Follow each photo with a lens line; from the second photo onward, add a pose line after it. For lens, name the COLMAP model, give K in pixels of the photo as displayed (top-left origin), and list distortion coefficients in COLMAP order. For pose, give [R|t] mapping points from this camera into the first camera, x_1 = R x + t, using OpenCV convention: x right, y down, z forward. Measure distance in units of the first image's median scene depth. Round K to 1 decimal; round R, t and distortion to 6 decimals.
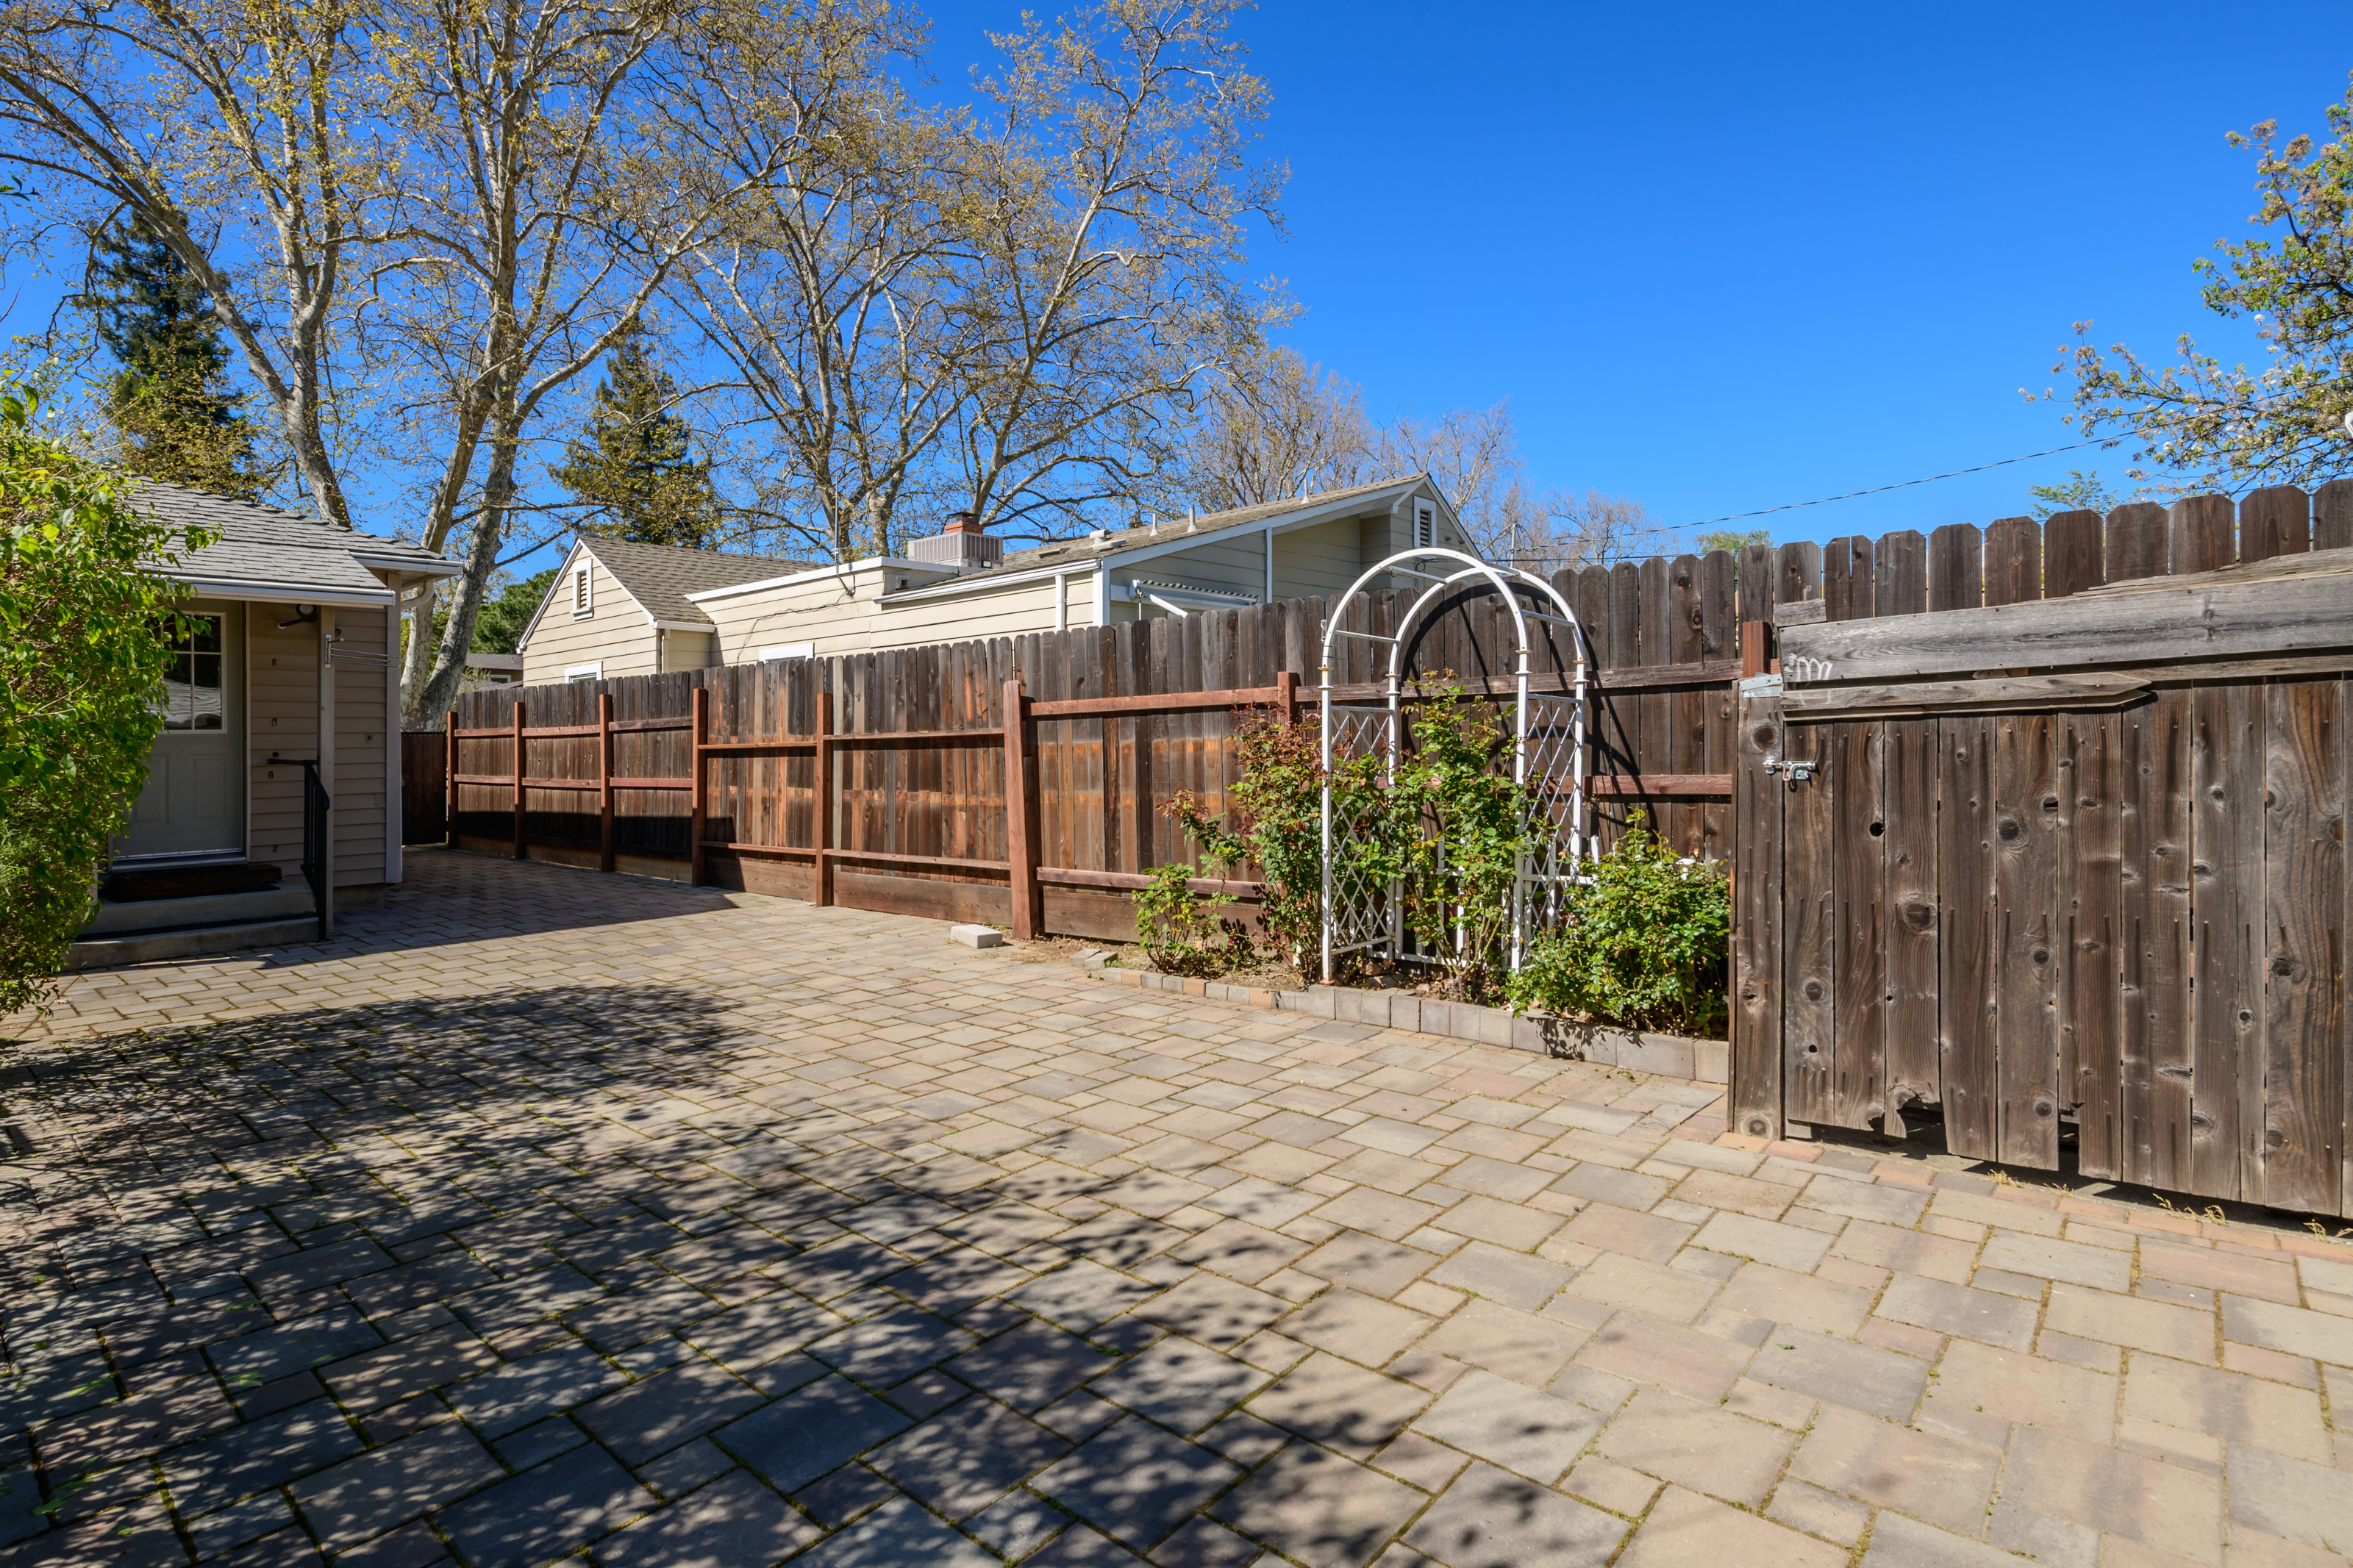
lens RADIAL K [[1089.4, 0, 1184.6], [0, 1089.4, 765.9], [0, 0, 1]] dist [-0.004719, -0.000621]
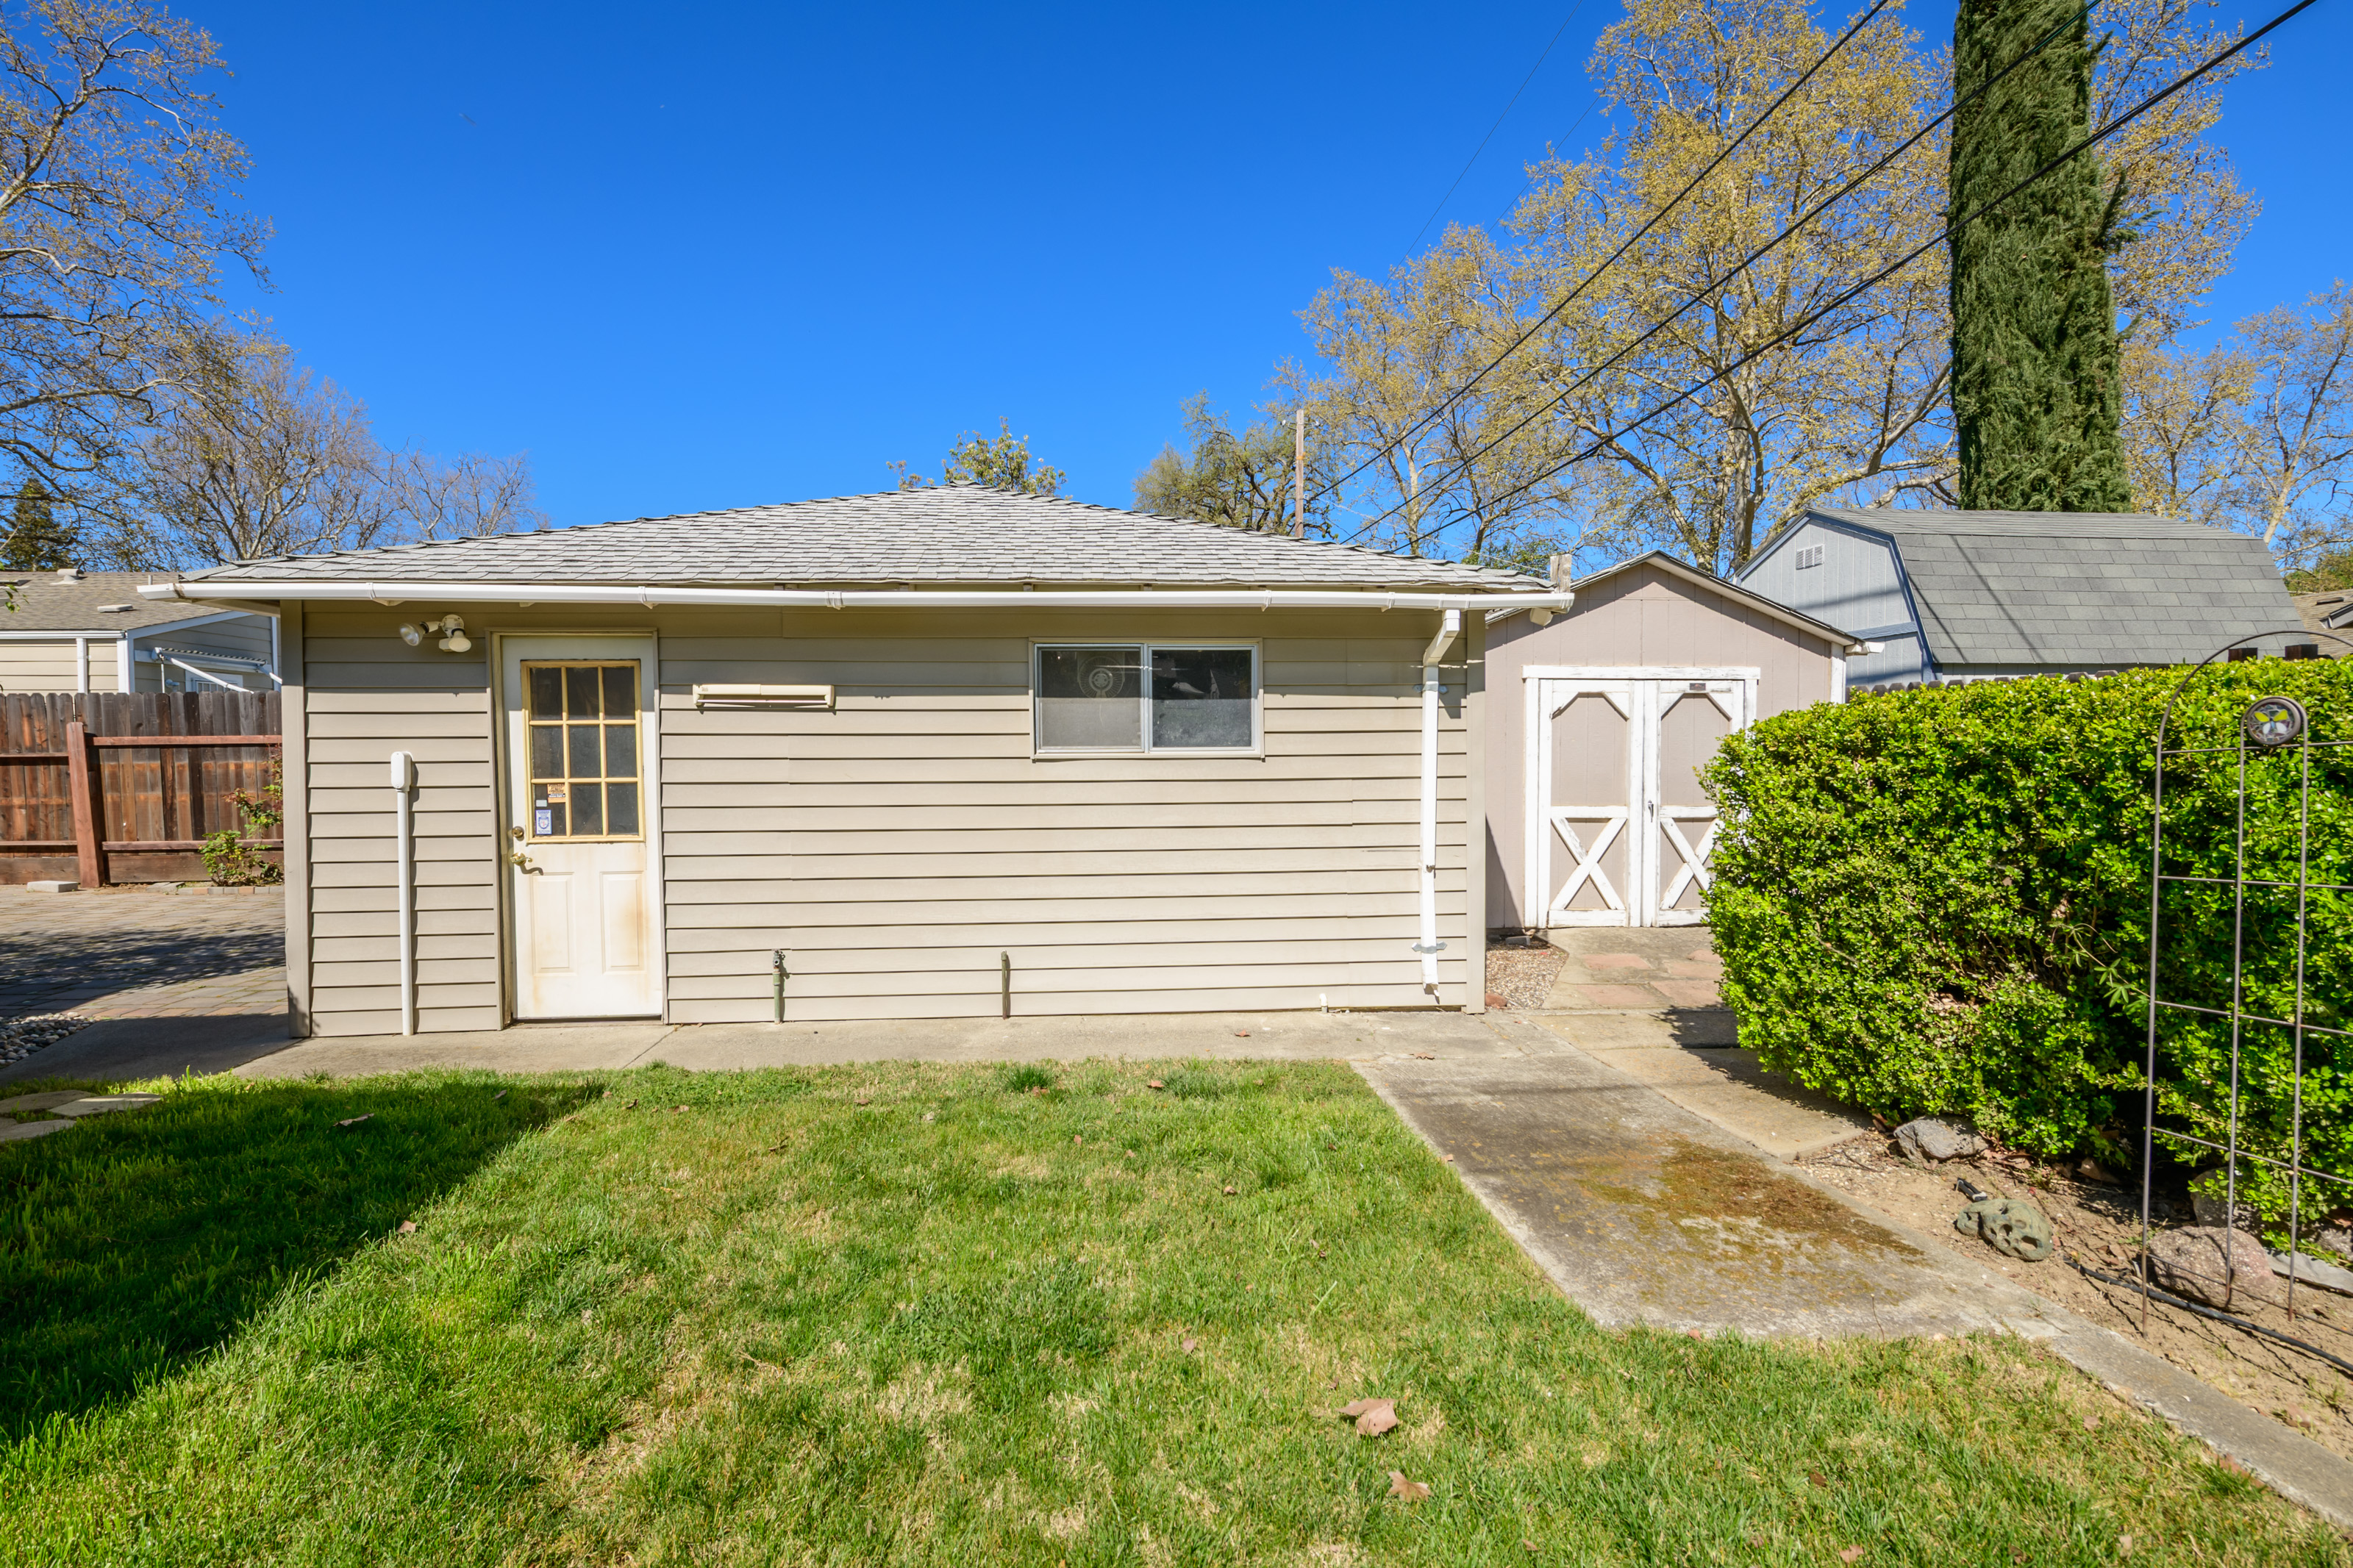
lens RADIAL K [[1057.7, 0, 1147.8], [0, 1057.7, 817.9], [0, 0, 1]] dist [-0.004490, -0.001231]
pose [[0.705390, -0.026037, 0.708341, -0.144856], [0.003732, 0.999448, 0.033020, 0.013825], [-0.708809, -0.020649, 0.705098, -1.140924]]
